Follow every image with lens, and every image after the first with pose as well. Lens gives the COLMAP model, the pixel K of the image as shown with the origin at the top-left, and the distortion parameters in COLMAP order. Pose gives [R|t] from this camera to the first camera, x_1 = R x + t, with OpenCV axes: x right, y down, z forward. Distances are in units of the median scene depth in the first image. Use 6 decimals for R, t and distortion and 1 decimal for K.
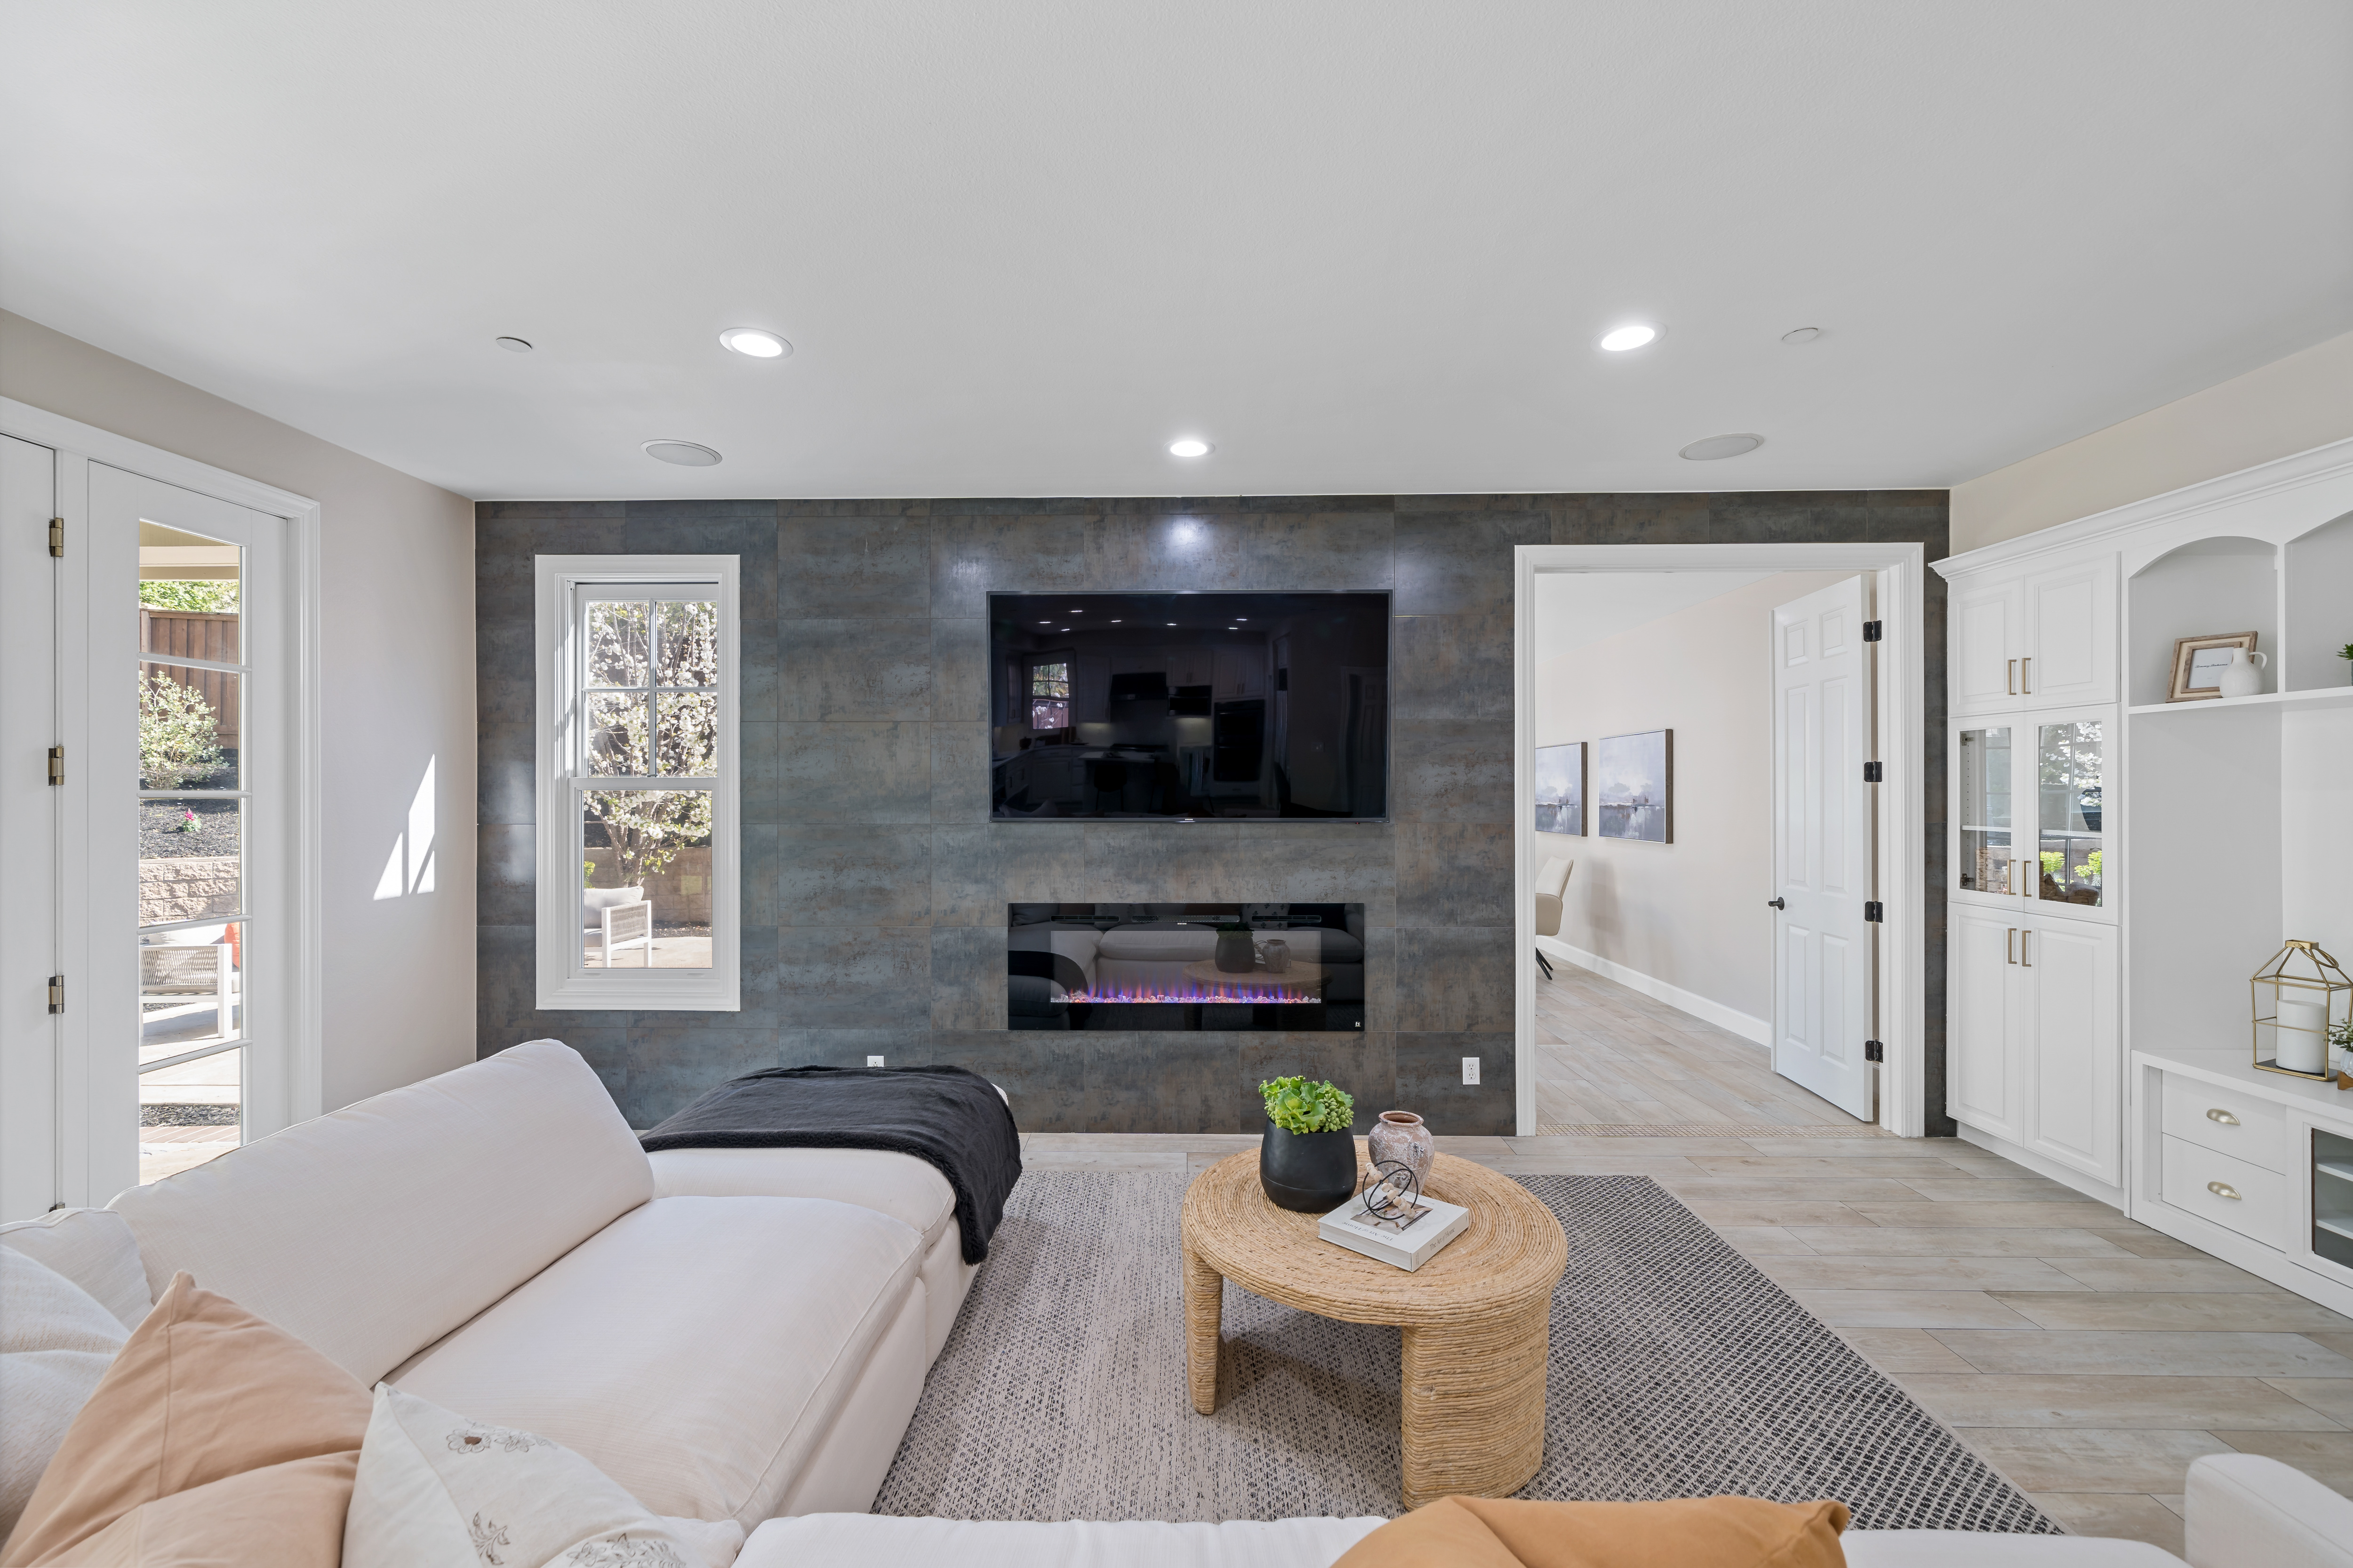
lens RADIAL K [[943.9, 0, 1159.0], [0, 943.9, 794.8], [0, 0, 1]] dist [-0.002267, 0.000982]
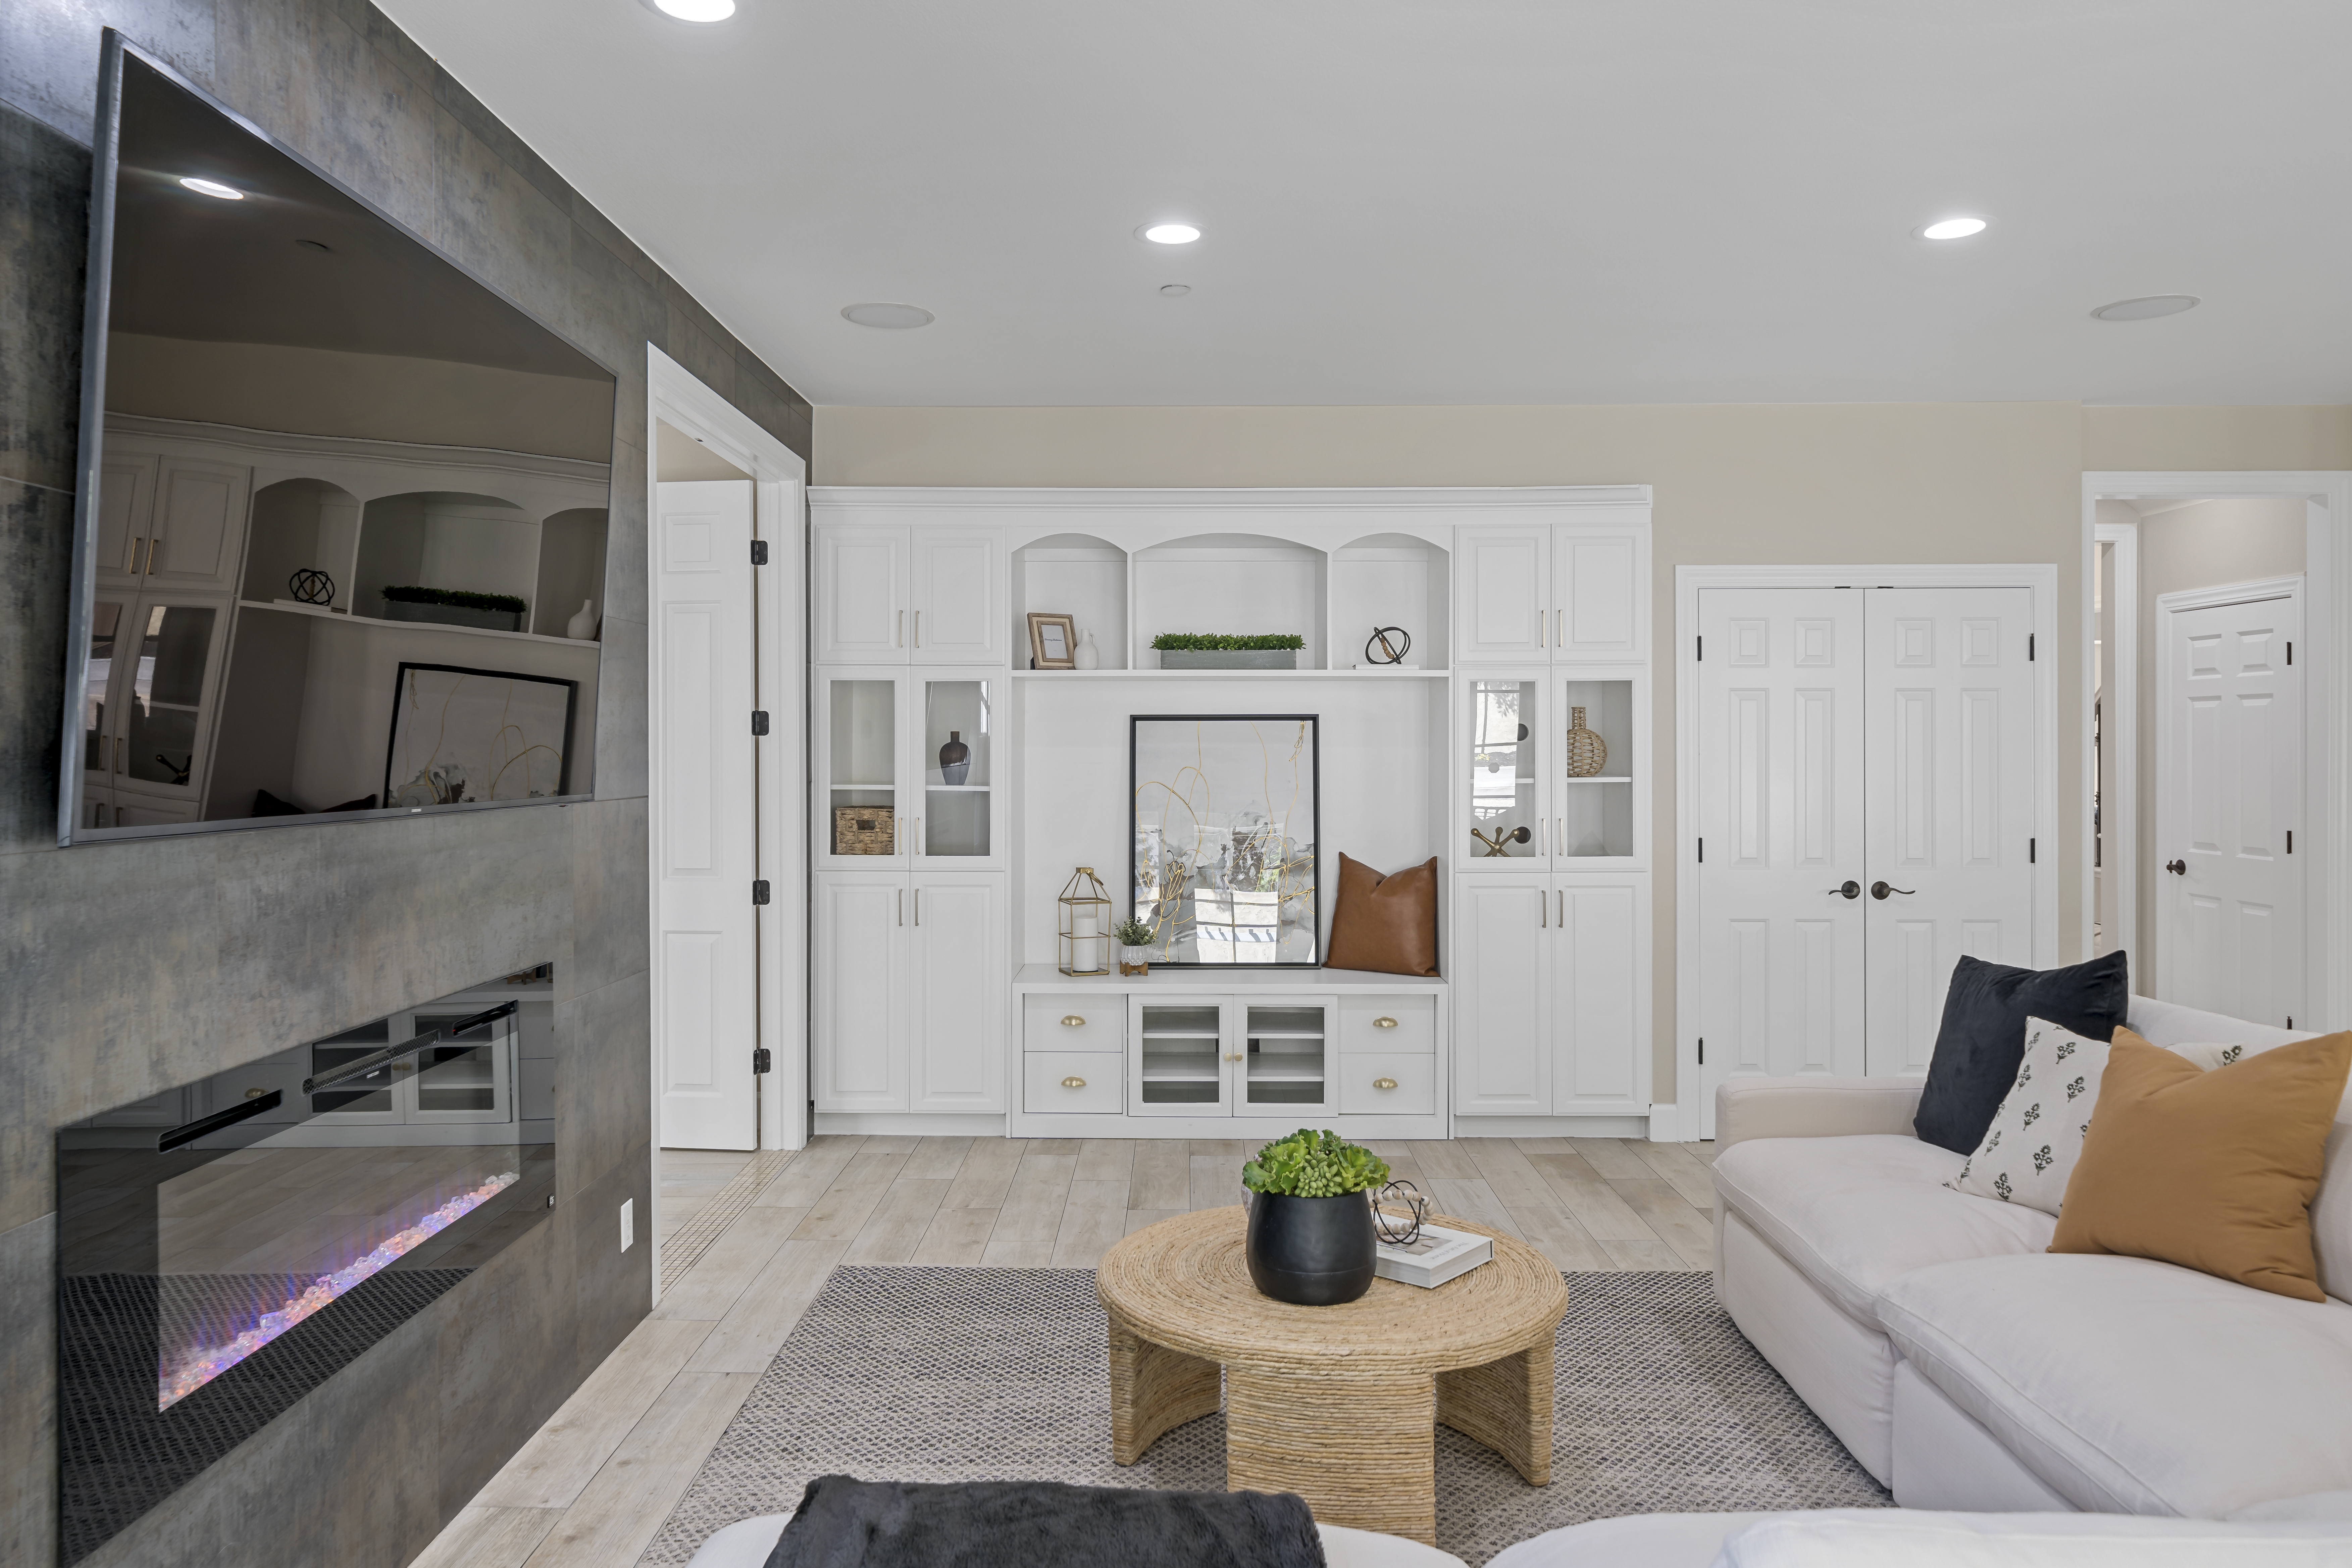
lens RADIAL K [[1576.6, 0, 1188.4], [0, 1576.6, 763.7], [0, 0, 1]] dist [-0.000044, -0.002573]
pose [[-0.024792, -0.006446, 0.999672, -0.643580], [0.003852, 0.999971, 0.006543, 0.003696], [-0.999685, 0.004013, -0.024767, 0.676960]]
